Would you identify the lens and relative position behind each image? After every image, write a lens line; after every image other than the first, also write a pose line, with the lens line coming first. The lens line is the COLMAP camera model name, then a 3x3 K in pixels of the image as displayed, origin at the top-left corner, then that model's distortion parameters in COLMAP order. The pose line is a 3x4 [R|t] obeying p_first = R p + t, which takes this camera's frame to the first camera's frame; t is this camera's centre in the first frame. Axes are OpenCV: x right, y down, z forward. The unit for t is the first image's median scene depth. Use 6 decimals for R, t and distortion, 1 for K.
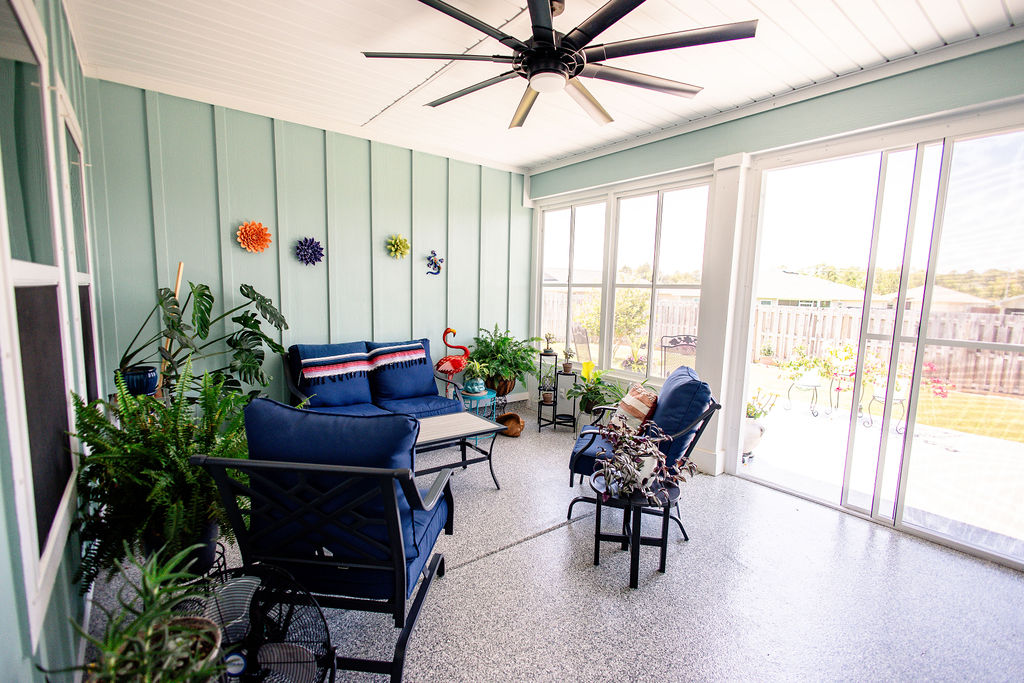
lens RADIAL K [[463.2, 0, 510.7], [0, 463.2, 342.8], [0, 0, 1]] dist [0.017600, -0.002845]
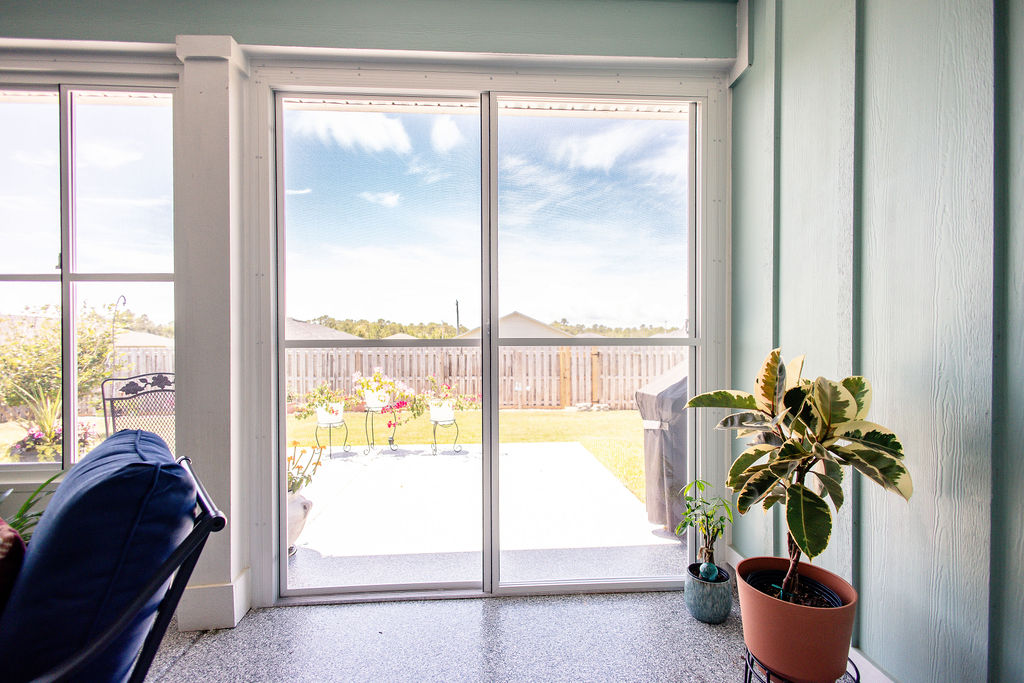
lens RADIAL K [[463.2, 0, 512.6], [0, 463.2, 343.4], [0, 0, 1]] dist [0.017600, -0.002845]
pose [[0.566812, -0.028409, 0.823357, 0.180187], [0.118233, 0.991865, -0.047171, 0.027727], [-0.815319, 0.124085, 0.565560, 0.378181]]
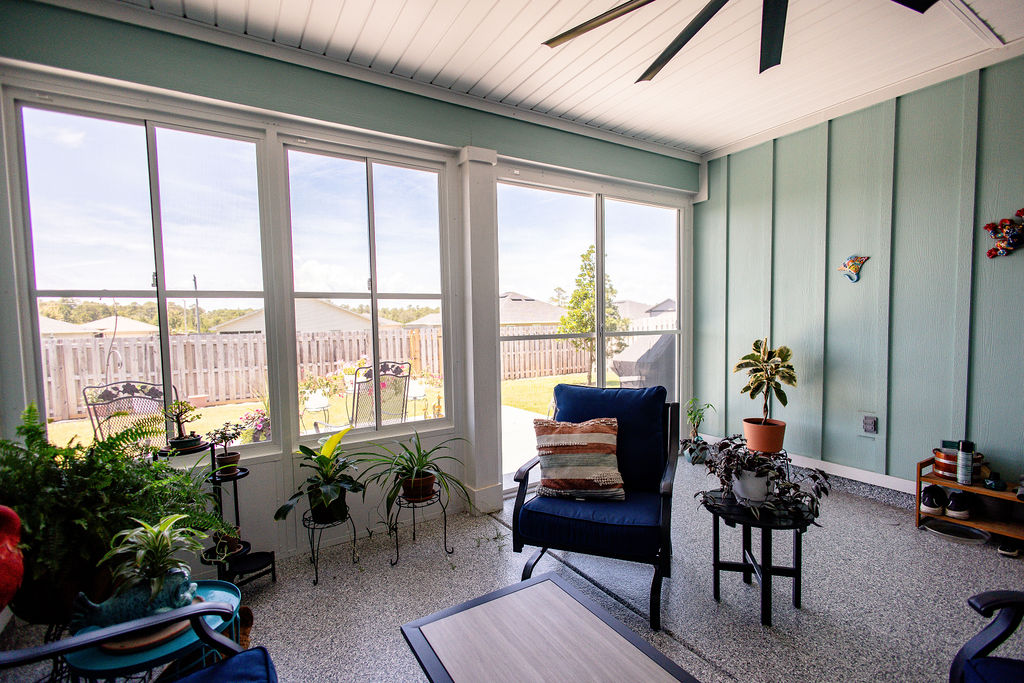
lens RADIAL K [[463.2, 0, 506.7], [0, 463.2, 338.4], [0, 0, 1]] dist [0.017600, -0.002845]
pose [[0.111262, -0.064685, 0.991684, -0.381803], [0.140768, 0.988844, 0.048706, -0.070918], [-0.983771, 0.134178, 0.119127, 0.793701]]
